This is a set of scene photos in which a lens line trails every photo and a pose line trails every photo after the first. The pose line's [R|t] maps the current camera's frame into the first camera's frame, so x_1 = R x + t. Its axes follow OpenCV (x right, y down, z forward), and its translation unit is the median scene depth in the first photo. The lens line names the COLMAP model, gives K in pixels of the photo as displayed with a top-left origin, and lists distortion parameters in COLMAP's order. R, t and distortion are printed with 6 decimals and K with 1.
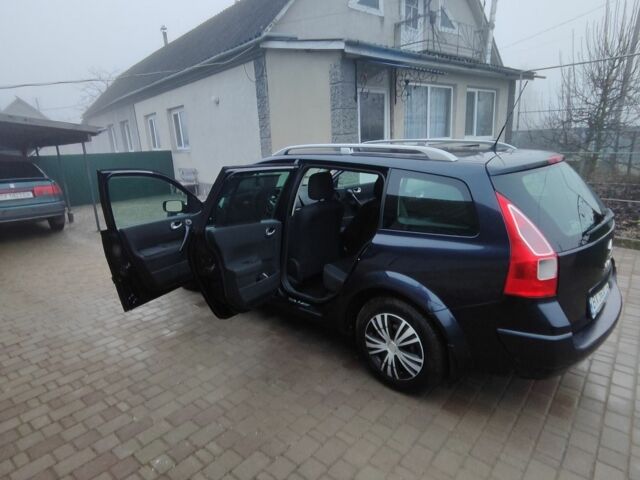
lens RADIAL K [[386.3, 0, 320.0], [0, 386.3, 240.0], [0, 0, 1]] dist [0.000403, -0.000145]
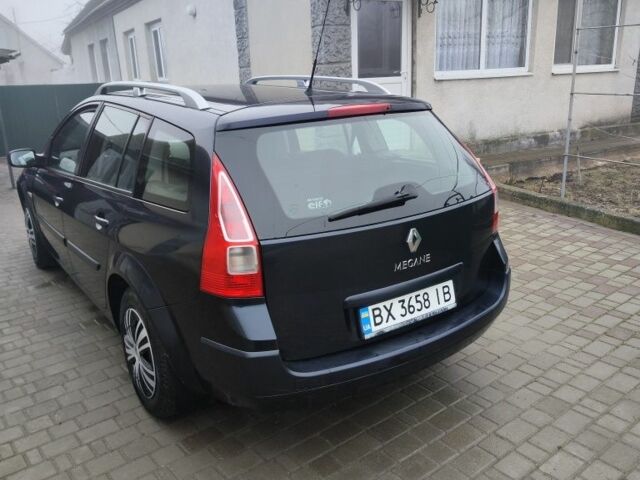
lens RADIAL K [[572.0, 0, 320.0], [0, 572.0, 240.0], [0, 0, 1]] dist [0.045862, 0.000144]
pose [[0.978938, 0.066499, -0.193022, 0.267521], [-0.058809, 0.997241, 0.045304, -0.006443], [0.195502, -0.032998, 0.980148, -0.012291]]
